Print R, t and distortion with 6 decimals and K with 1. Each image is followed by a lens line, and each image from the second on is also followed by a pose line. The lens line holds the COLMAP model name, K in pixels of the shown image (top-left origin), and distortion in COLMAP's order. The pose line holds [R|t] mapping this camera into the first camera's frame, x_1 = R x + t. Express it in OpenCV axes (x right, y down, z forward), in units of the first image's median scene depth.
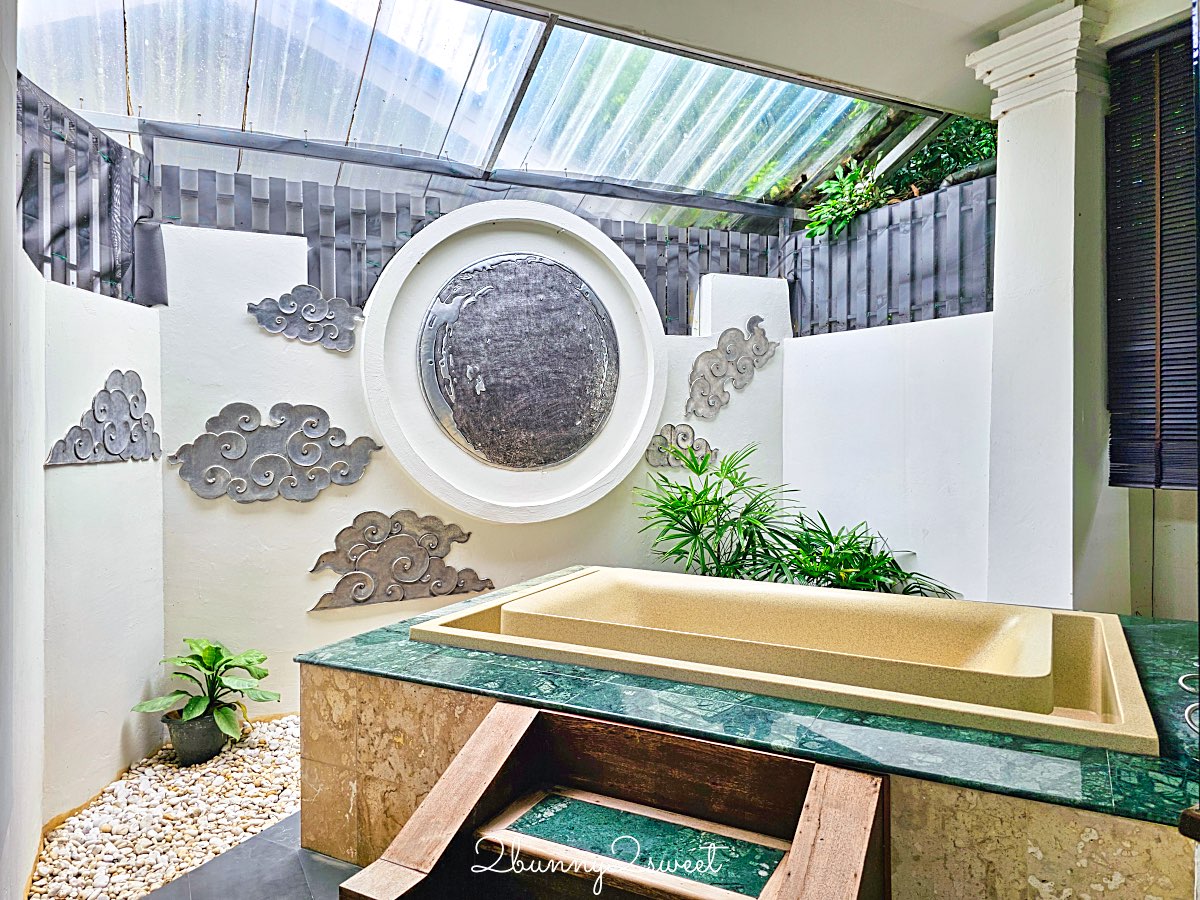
lens RADIAL K [[806.6, 0, 599.1], [0, 806.6, 439.9], [0, 0, 1]] dist [0.063640, -0.060217]
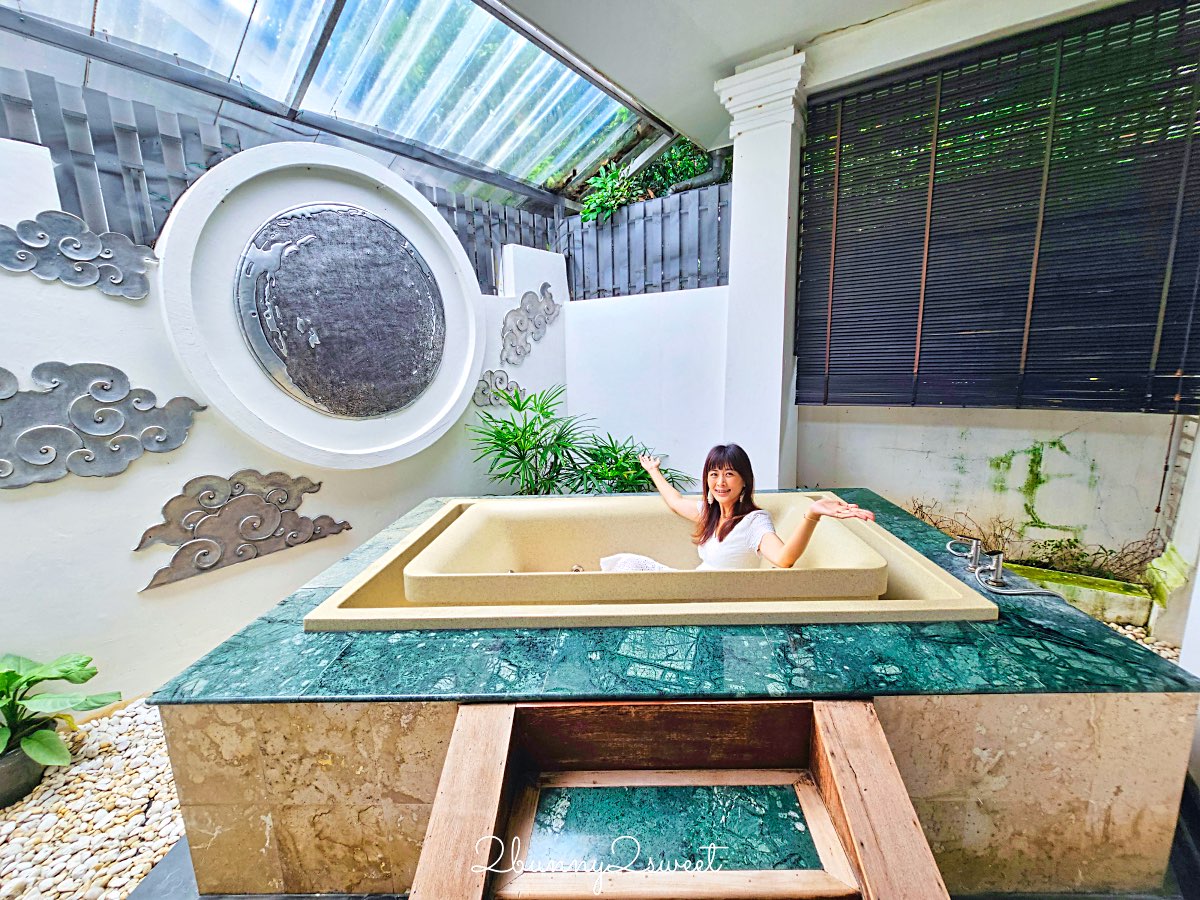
lens RADIAL K [[493.1, 0, 600.8], [0, 493.1, 452.6], [0, 0, 1]] dist [-0.005113, 0.002008]
pose [[0.894282, -0.100977, 0.435963, -0.112333], [0.028614, 0.985119, 0.169476, -0.021559], [-0.446589, -0.139084, 0.883863, 0.285455]]
